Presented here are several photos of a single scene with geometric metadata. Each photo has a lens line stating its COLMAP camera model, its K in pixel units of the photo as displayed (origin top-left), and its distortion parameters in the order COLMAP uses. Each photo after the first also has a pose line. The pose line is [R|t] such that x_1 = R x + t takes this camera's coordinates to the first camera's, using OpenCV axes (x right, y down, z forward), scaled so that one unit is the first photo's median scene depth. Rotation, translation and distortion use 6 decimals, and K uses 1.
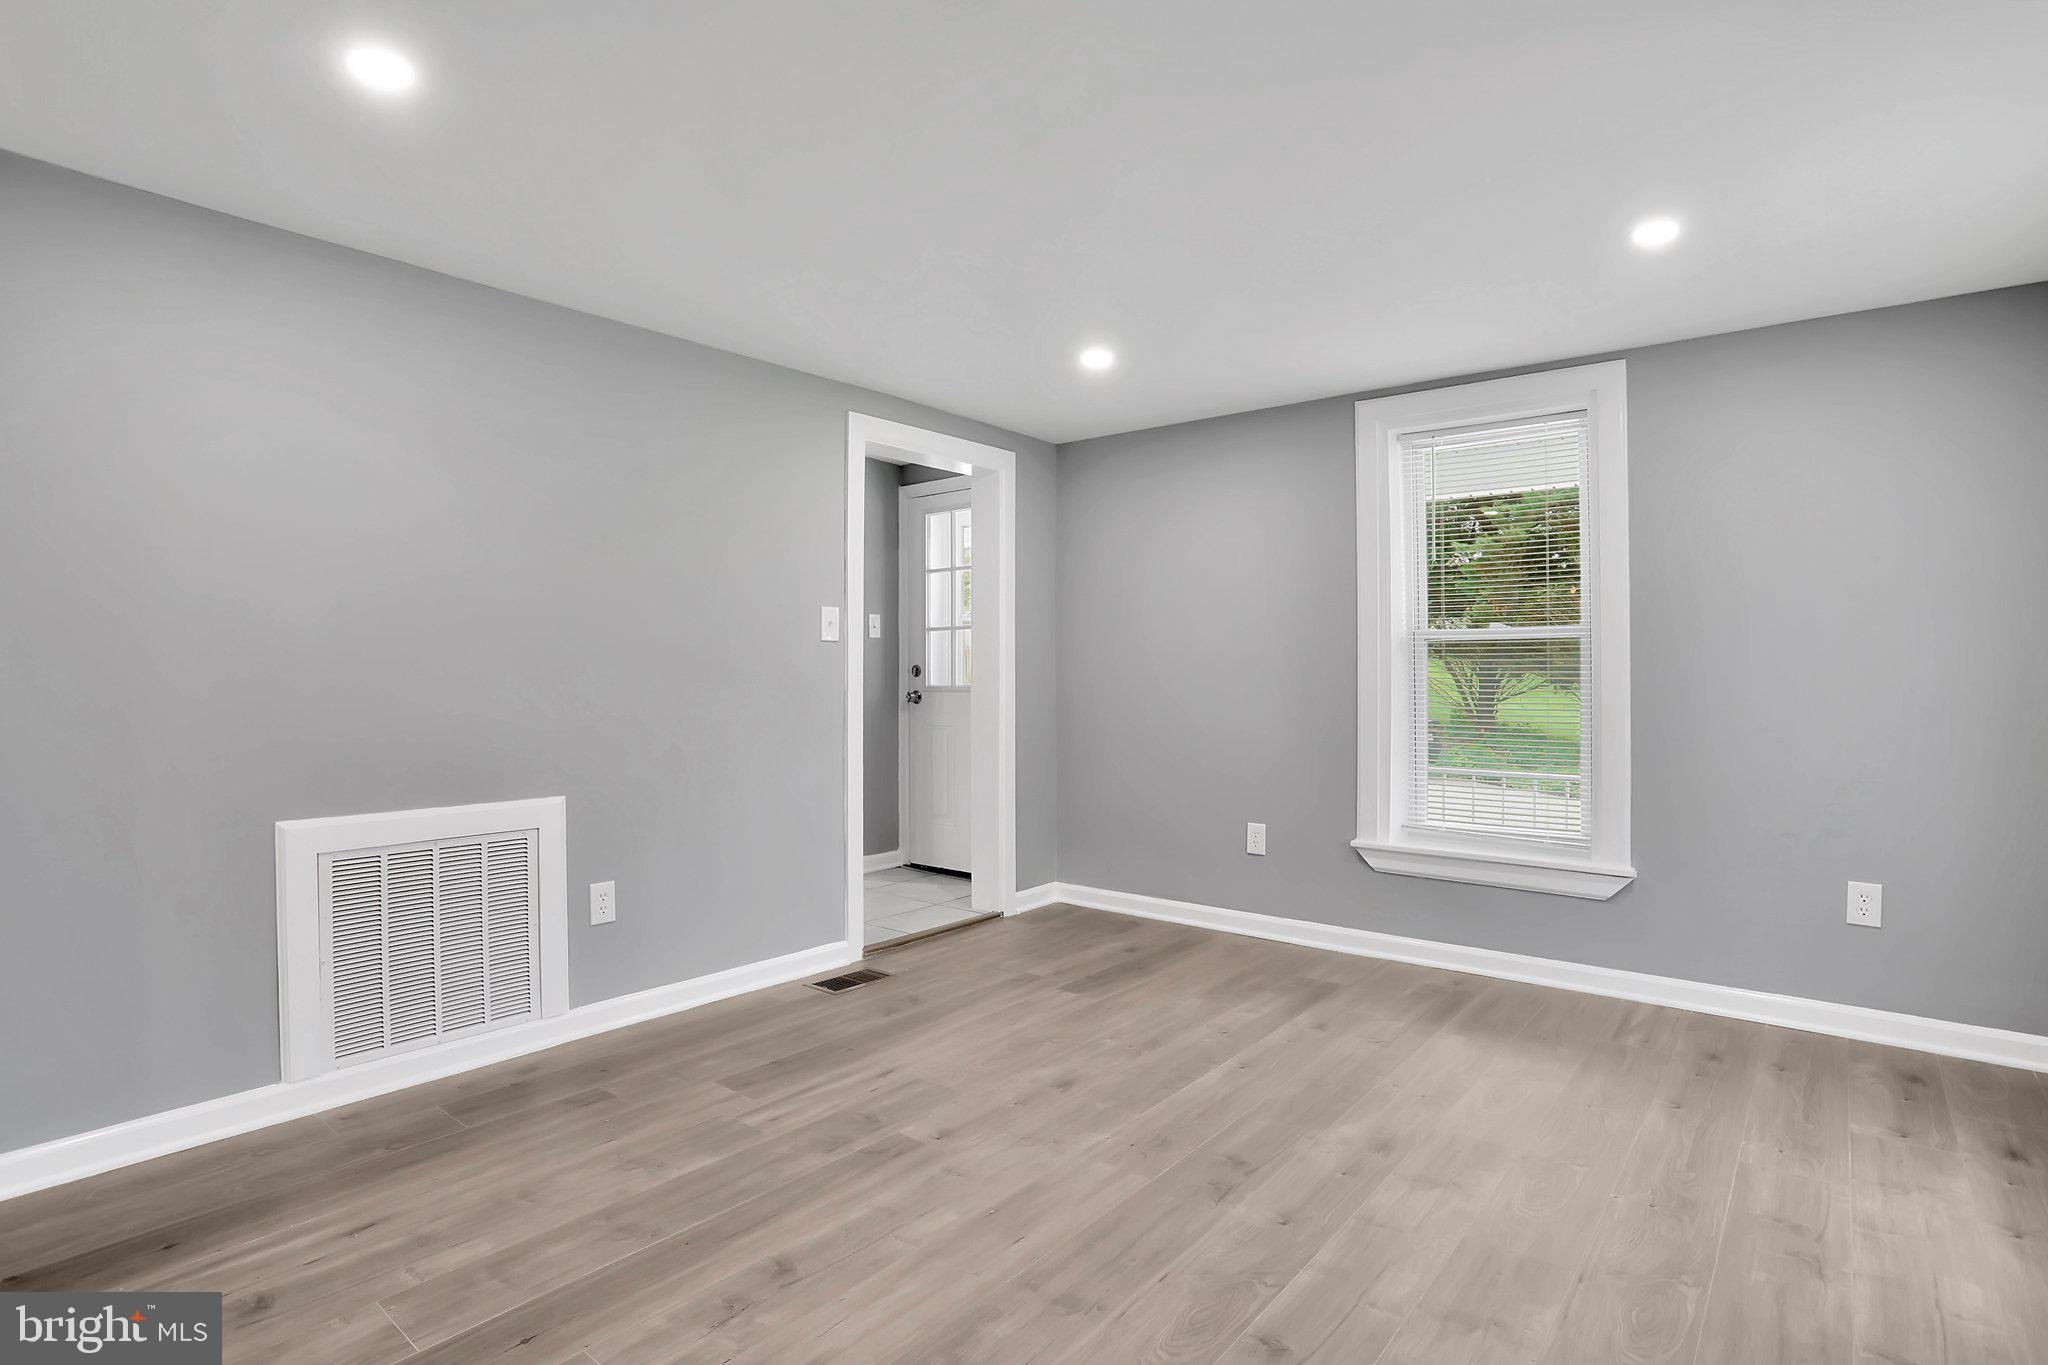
lens RADIAL K [[1004.0, 0, 1044.7], [0, 1004.0, 684.4], [0, 0, 1]] dist [-0.029741, 0.000541]
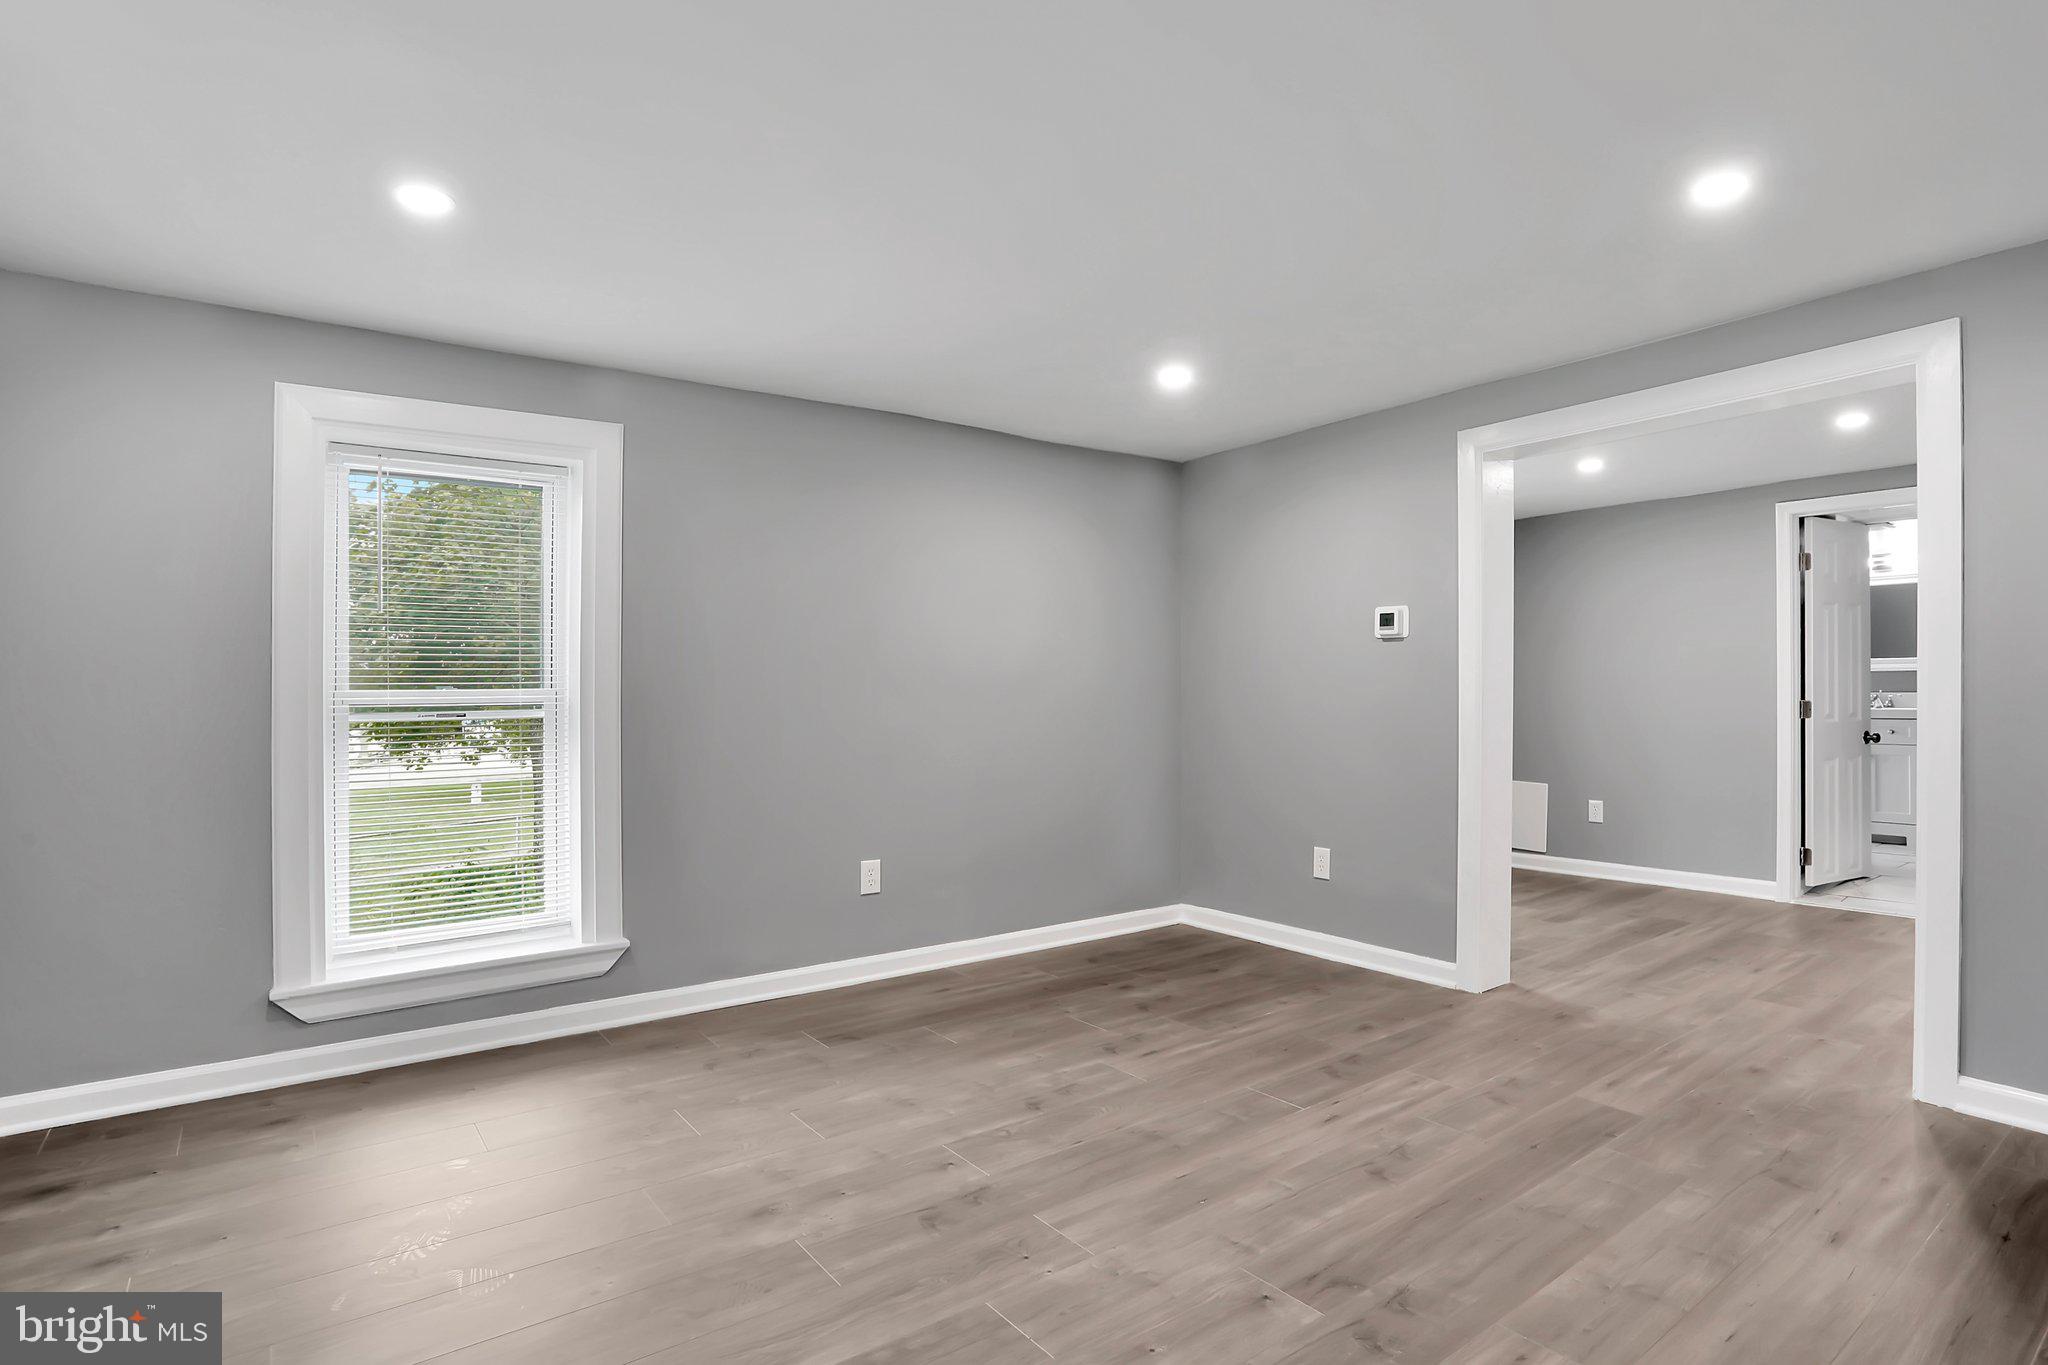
lens RADIAL K [[1004.0, 0, 1044.7], [0, 1004.0, 684.4], [0, 0, 1]] dist [-0.029741, 0.000541]
pose [[-0.969601, 0.006875, 0.244595, -0.148621], [0.007705, 0.999967, 0.002437, -0.019317], [-0.244570, 0.004247, -0.969622, 2.014249]]
